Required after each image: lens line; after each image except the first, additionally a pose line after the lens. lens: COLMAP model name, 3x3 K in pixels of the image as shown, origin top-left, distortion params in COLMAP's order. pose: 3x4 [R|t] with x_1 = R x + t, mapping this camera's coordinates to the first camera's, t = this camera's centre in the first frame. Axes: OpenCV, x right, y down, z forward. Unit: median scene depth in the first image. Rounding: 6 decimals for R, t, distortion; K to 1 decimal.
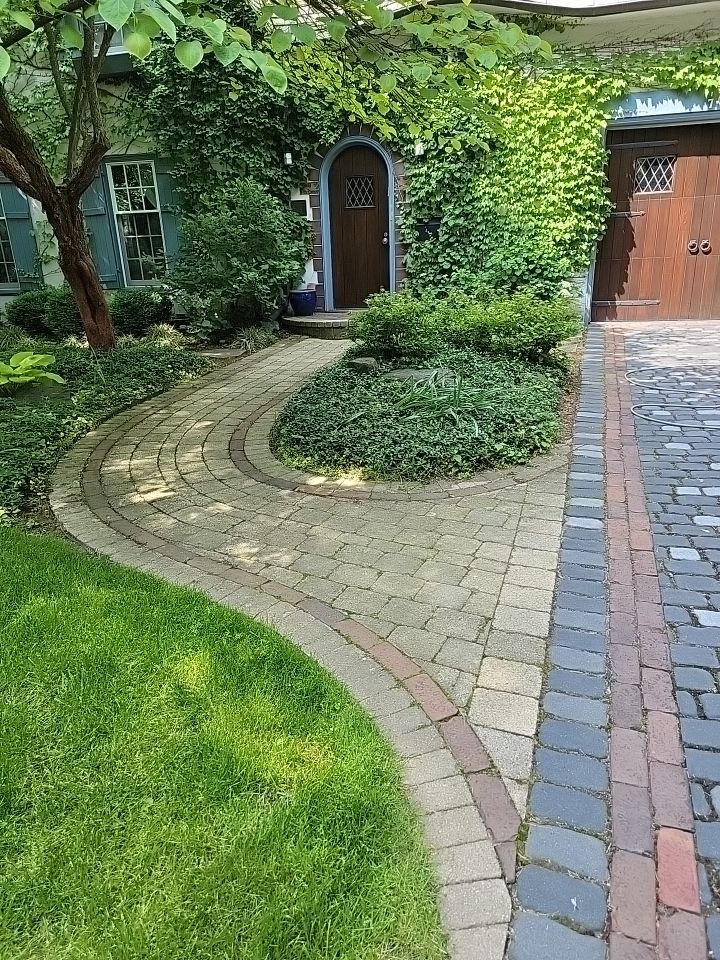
lens RADIAL K [[671.8, 0, 360.0], [0, 671.8, 480.0], [0, 0, 1]] dist [0.080440, -0.085413]
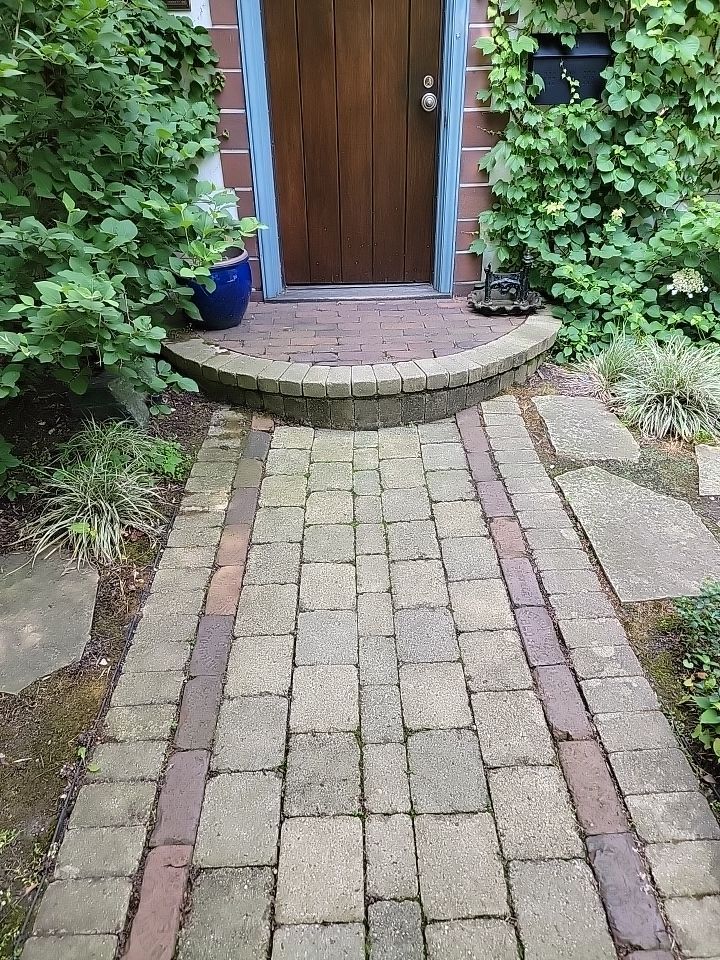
lens RADIAL K [[673.1, 0, 360.0], [0, 673.1, 480.0], [0, 0, 1]] dist [0.078315, -0.040214]
pose [[0.956344, -0.133213, 0.260115, -0.122327], [0.073553, 0.971132, 0.226922, -0.248192], [-0.282835, -0.197883, 0.938534, 0.641979]]
